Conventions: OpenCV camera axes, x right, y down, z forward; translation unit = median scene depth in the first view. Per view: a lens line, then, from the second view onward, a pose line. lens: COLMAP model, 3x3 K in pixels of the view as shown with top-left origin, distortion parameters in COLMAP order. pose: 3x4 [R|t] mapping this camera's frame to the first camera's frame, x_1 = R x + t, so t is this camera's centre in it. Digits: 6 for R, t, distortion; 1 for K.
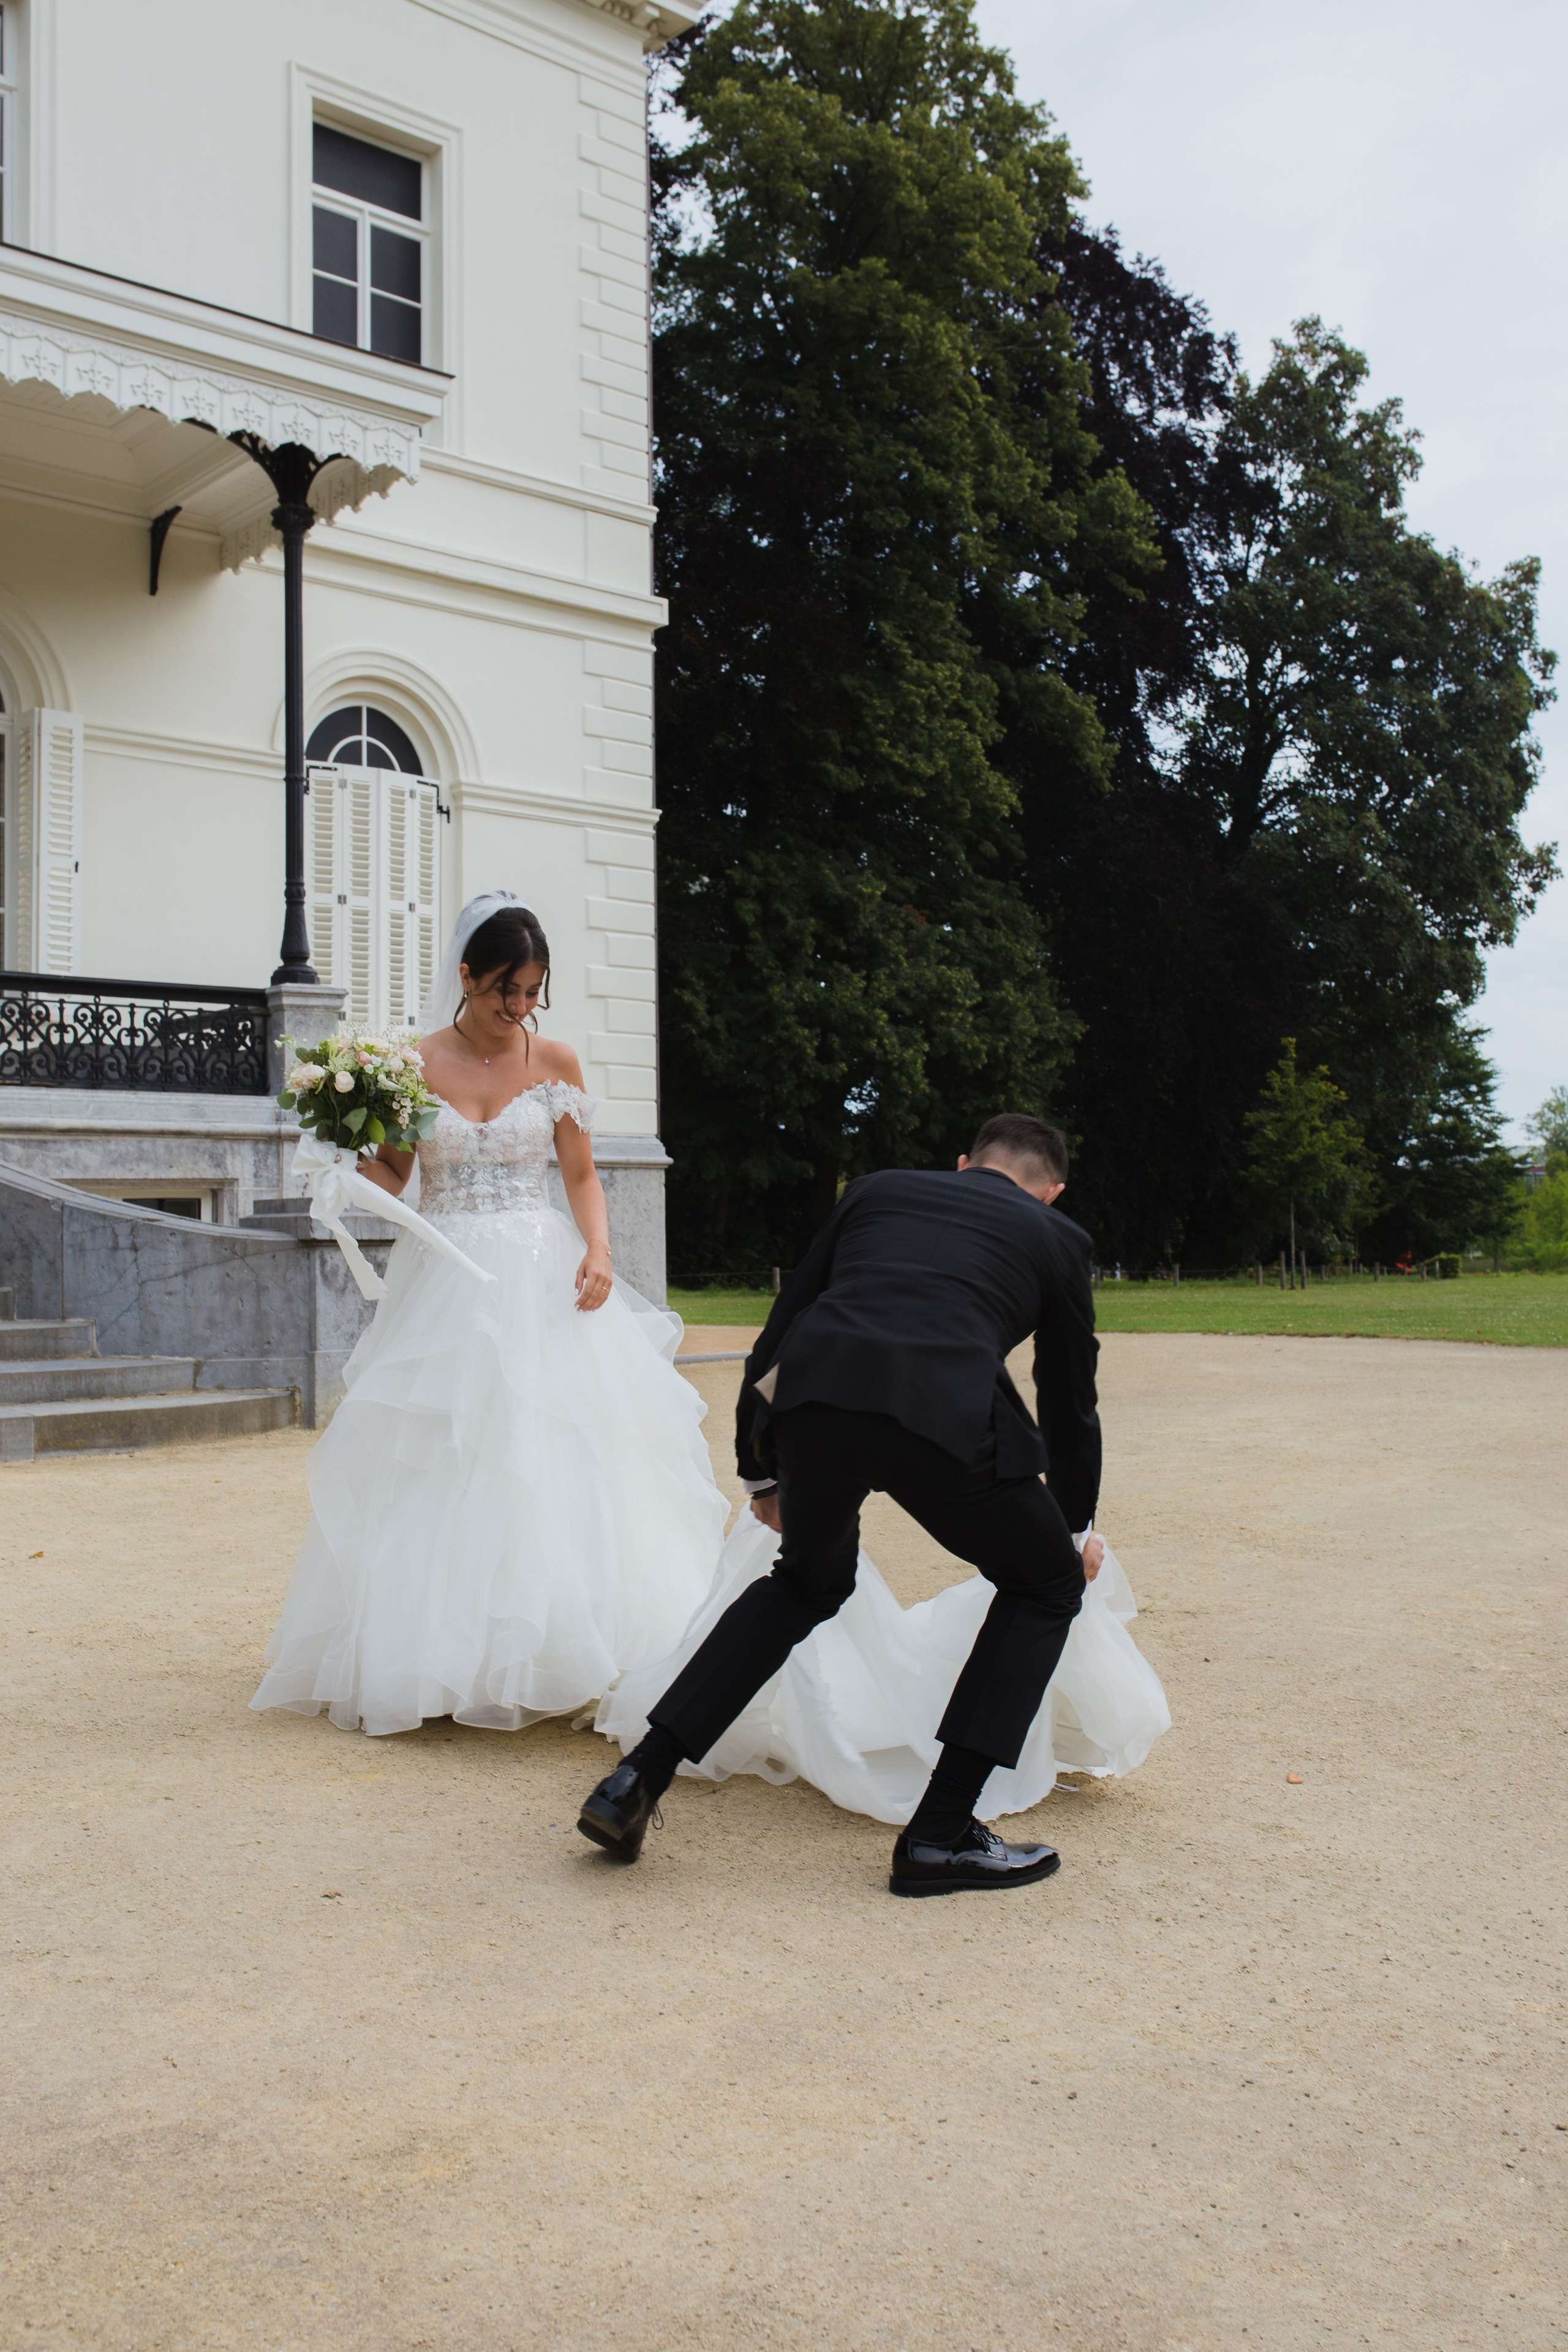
lens RADIAL K [[2353.2, 0, 781.5], [0, 2353.2, 1160.0], [0, 0, 1]] dist [-0.023162, 0.000000]
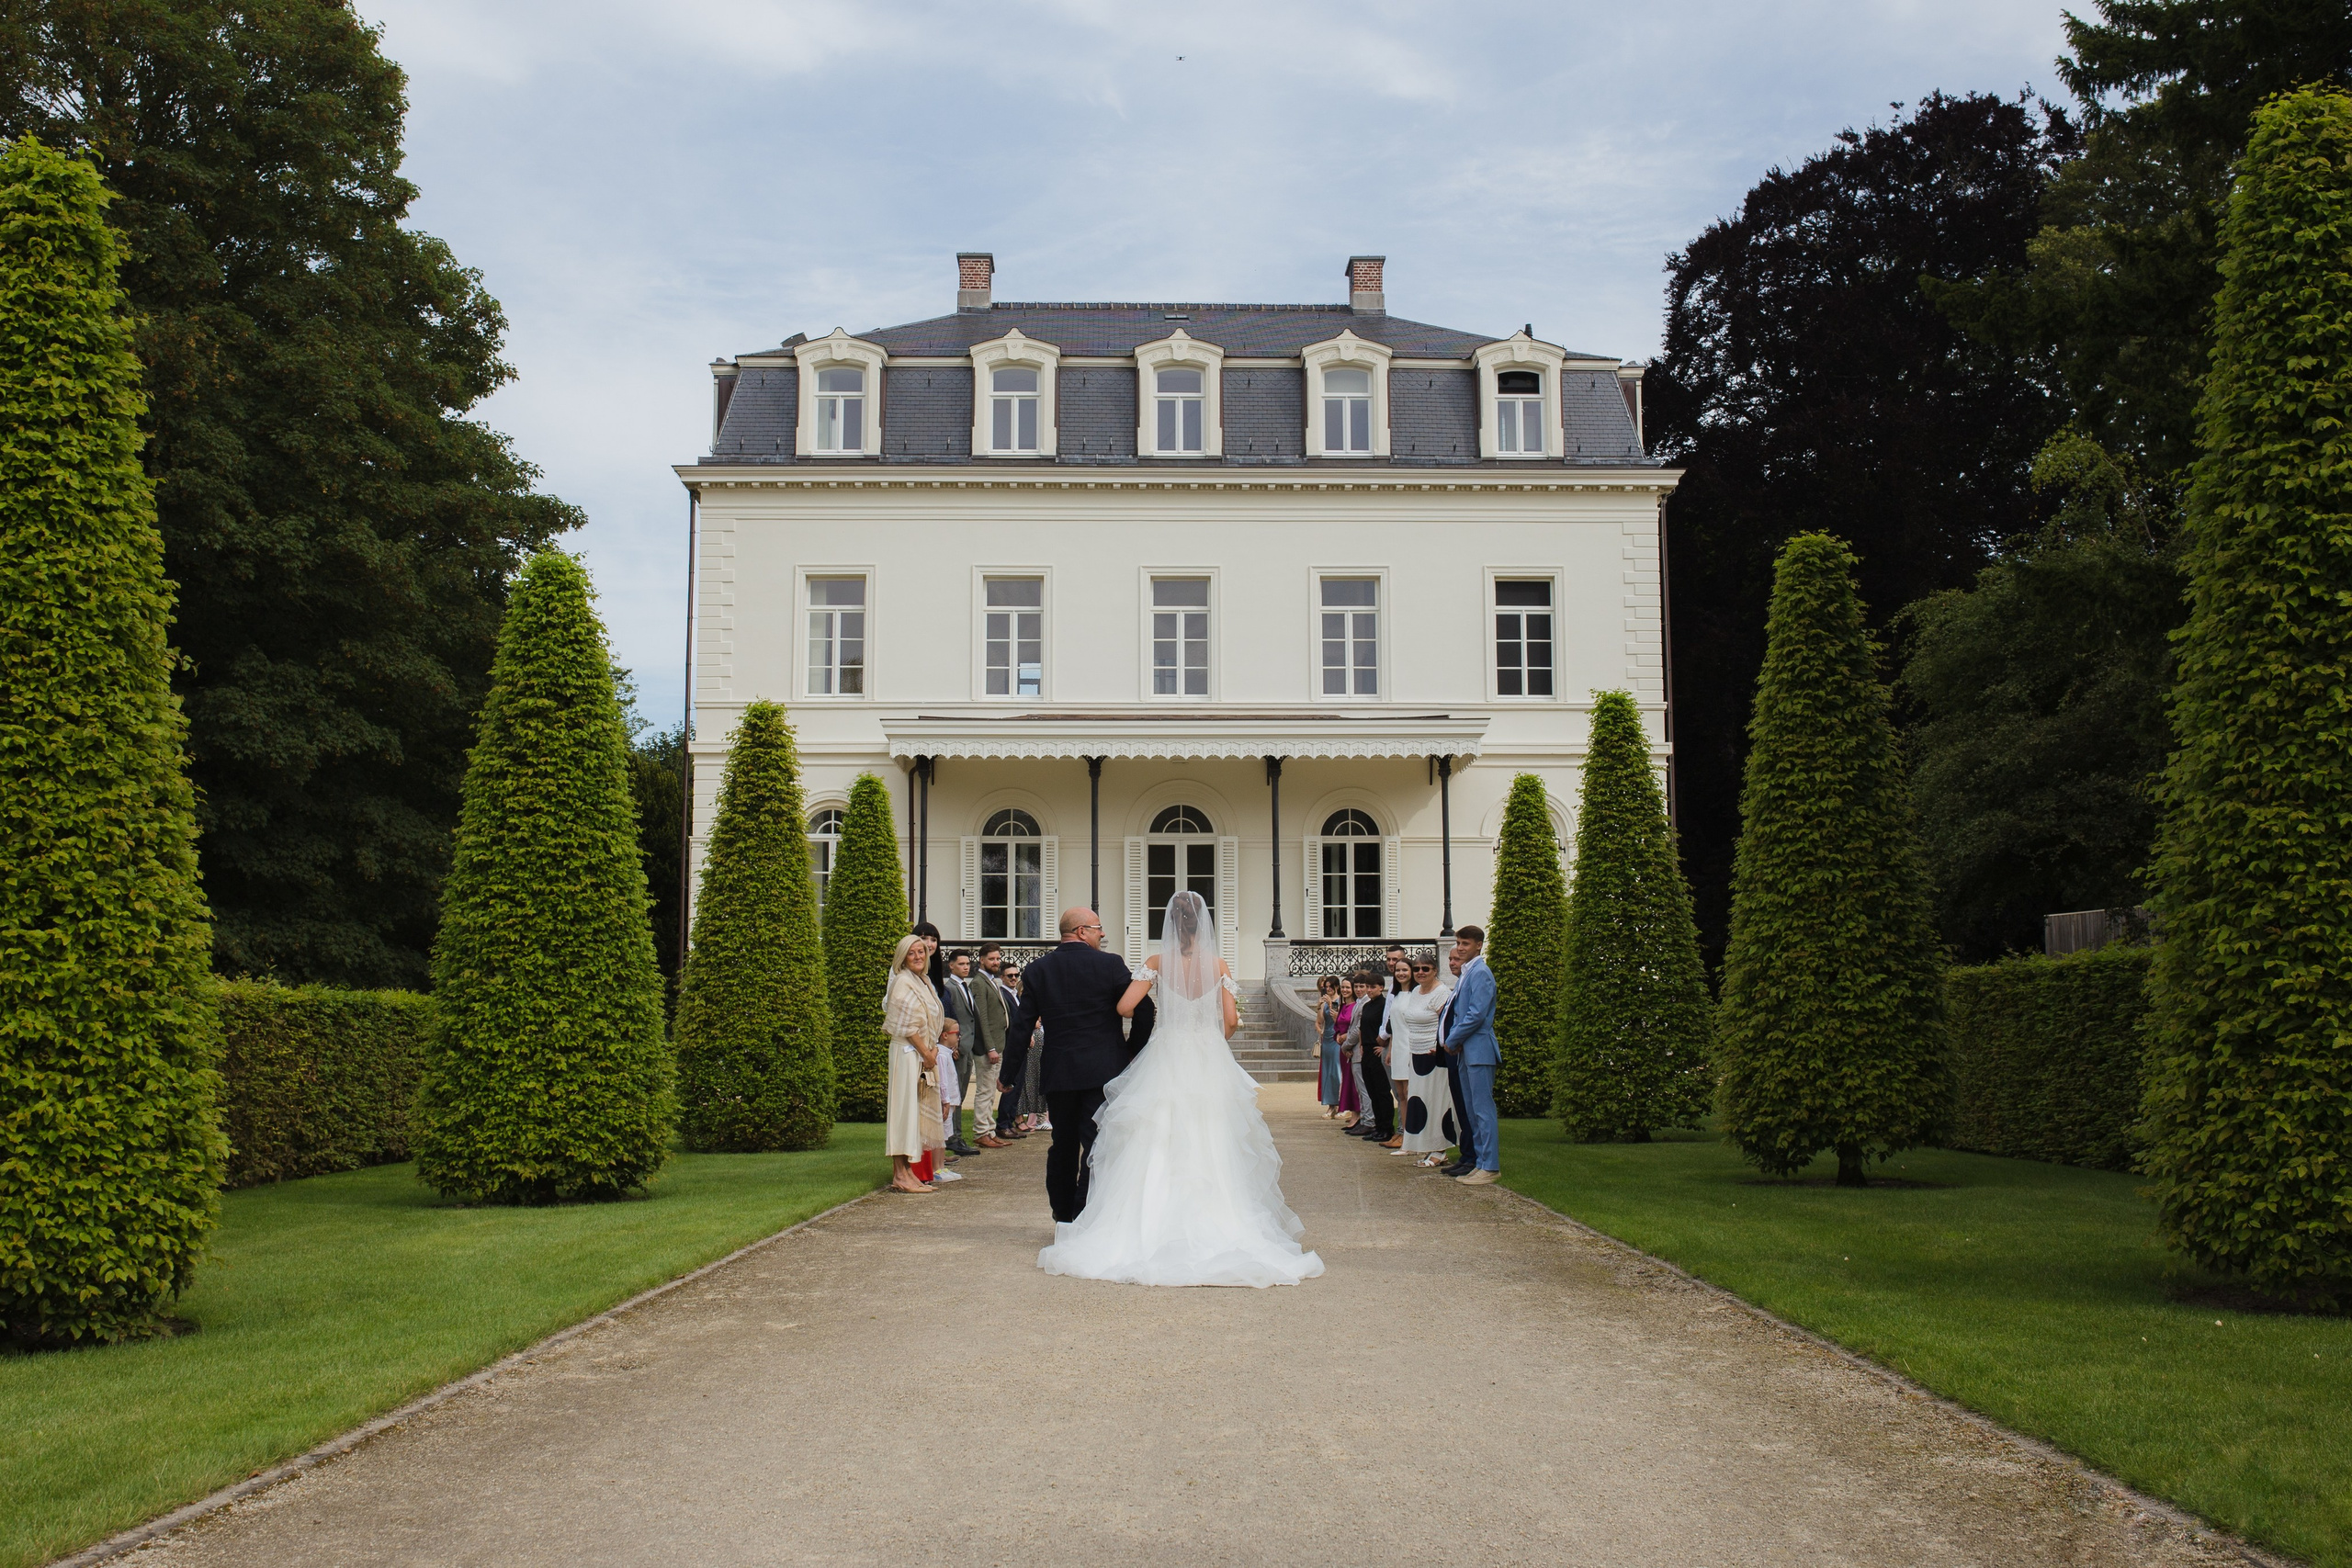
lens RADIAL K [[2353.0, 0, 1159.6], [0, 2353.0, 786.8], [0, 0, 1]] dist [-0.023162, 0.000000]
pose [[0.779733, -0.064984, -0.622731, 1.060138], [0.027192, 0.997175, -0.070012, -0.052828], [0.625522, 0.037658, 0.779297, -1.176176]]
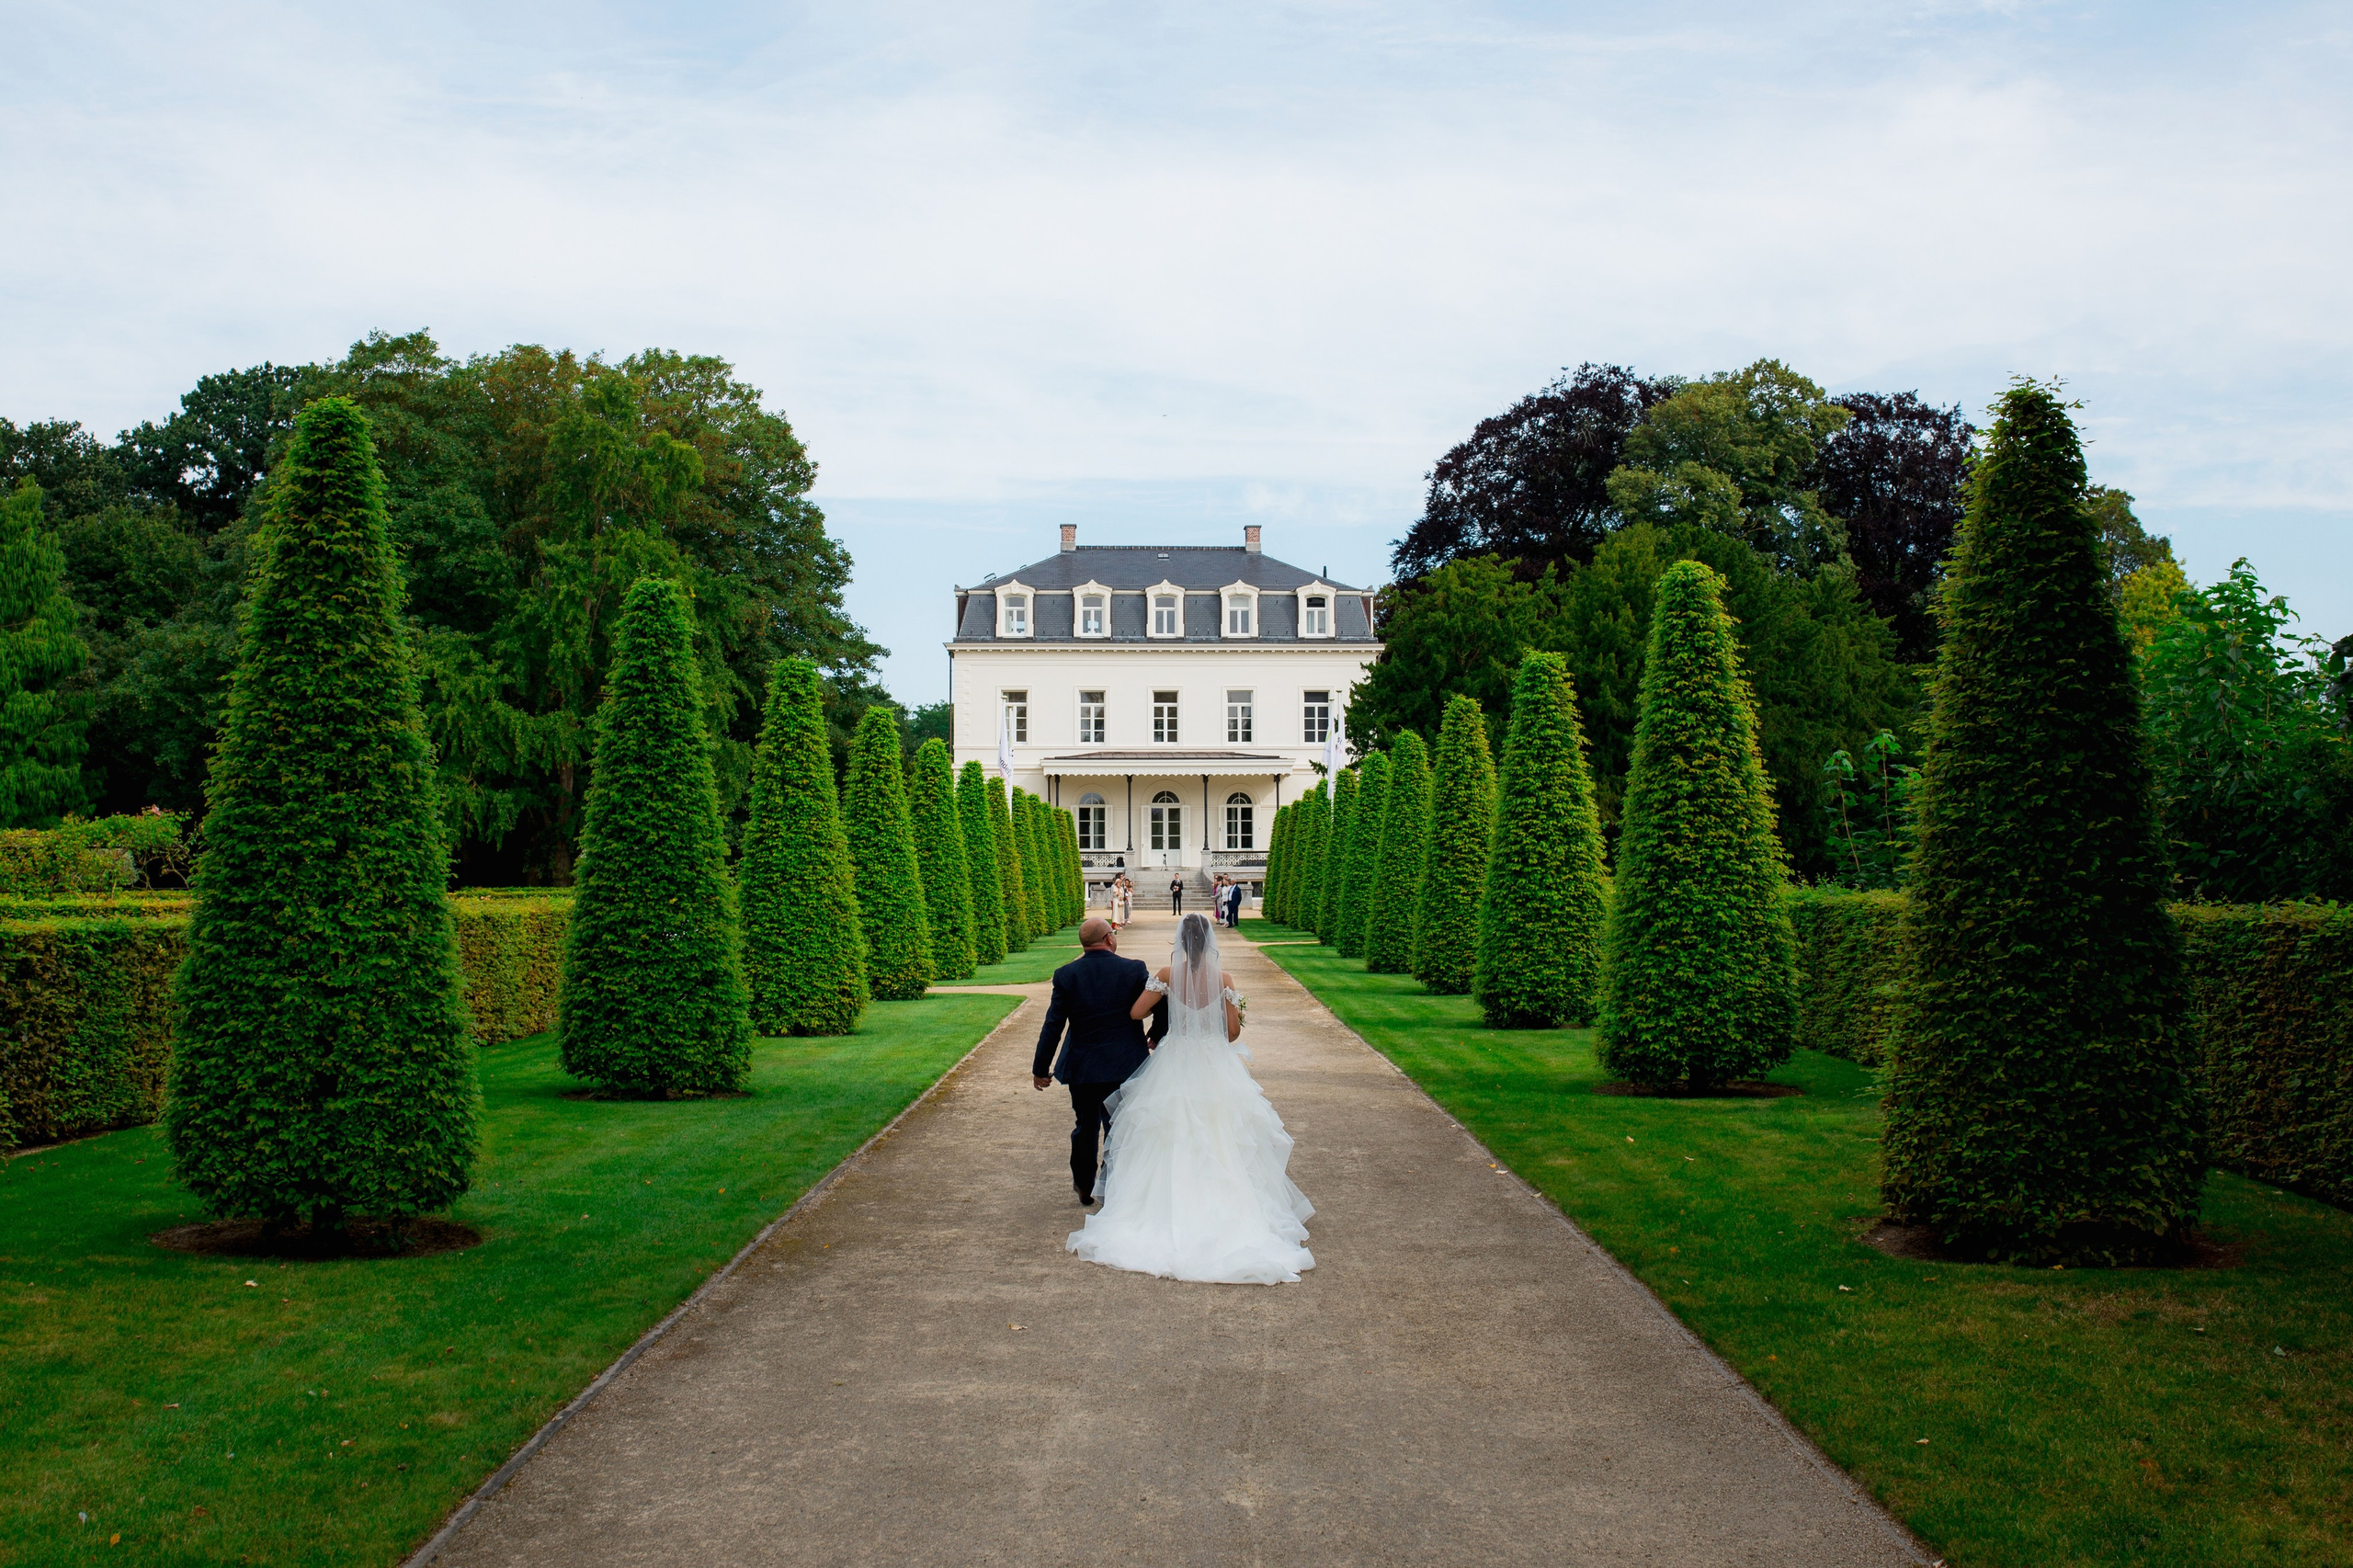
lens RADIAL K [[2354.2, 0, 1179.7], [0, 2354.2, 778.9], [0, 0, 1]] dist [-0.023162, 0.000000]
pose [[0.792059, -0.027928, -0.609805, 3.012628], [0.026903, 0.999579, -0.010836, -0.172154], [0.609851, -0.007823, 0.792477, -3.695060]]
